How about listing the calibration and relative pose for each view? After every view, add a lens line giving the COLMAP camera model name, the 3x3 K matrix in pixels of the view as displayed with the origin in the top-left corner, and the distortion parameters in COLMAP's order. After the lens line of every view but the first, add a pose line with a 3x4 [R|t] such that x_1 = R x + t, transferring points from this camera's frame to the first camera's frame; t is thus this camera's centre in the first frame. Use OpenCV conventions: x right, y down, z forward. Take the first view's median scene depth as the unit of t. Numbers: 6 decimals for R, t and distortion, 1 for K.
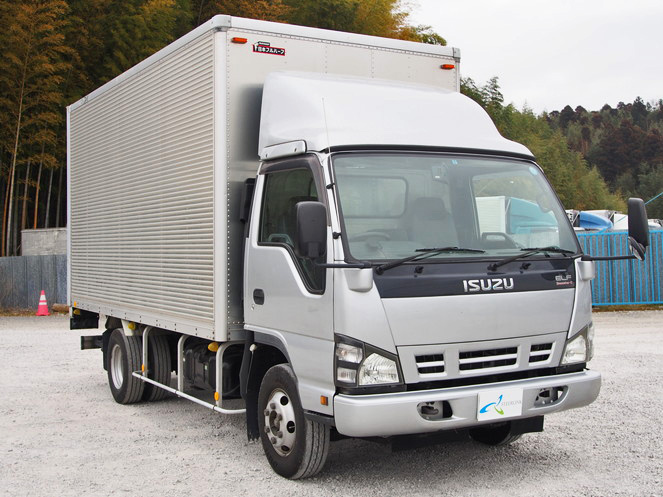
lens RADIAL K [[860.8, 0, 362.3], [0, 860.8, 247.6], [0, 0, 1]] dist [0.003596, 0.007691]
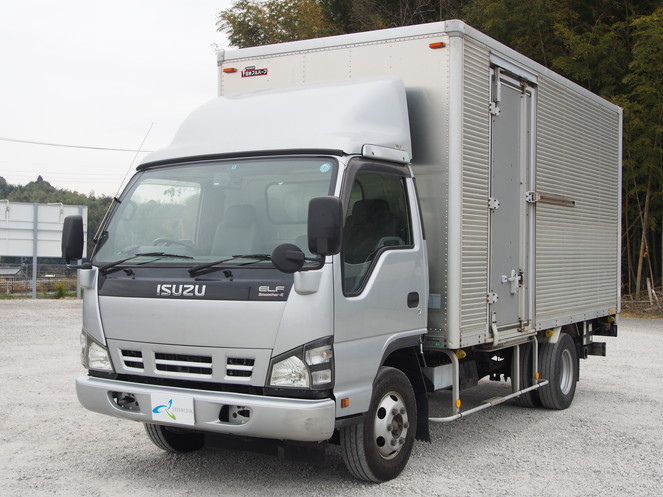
lens RADIAL K [[898.7, 0, 366.2], [0, 898.7, 248.6], [0, 0, 1]] dist [0.037614, 0.036679]
pose [[0.478652, 0.012347, -0.877918, 1.163740], [-0.008011, 0.999921, 0.009695, -0.017619], [0.877968, 0.002393, 0.478713, 0.674951]]
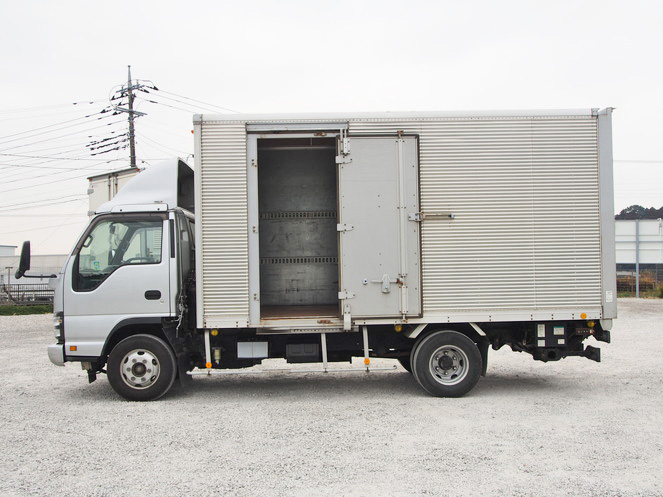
lens RADIAL K [[745.4, 0, 331.5], [0, 745.4, 248.5], [0, 0, 1]] dist [-0.002701, -0.001275]
pose [[-0.486719, 0.003452, -0.873552, 1.356814], [0.029618, 0.999482, -0.012553, -0.009094], [0.873056, -0.031983, -0.486570, 2.260728]]
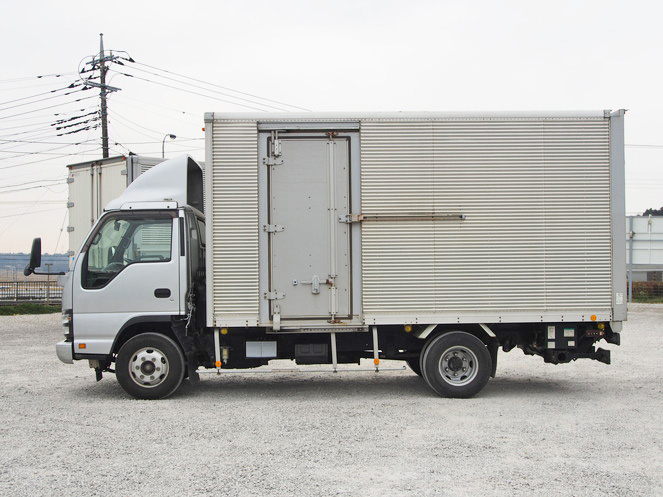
lens RADIAL K [[883.0, 0, 331.5], [0, 883.0, 248.5], [0, 0, 1]] dist [0.005351, 0.001094]
pose [[-0.481702, 0.004057, -0.876325, 1.605515], [0.020574, 0.999766, -0.006680, -0.015692], [0.876093, -0.021247, -0.481673, 2.364355]]
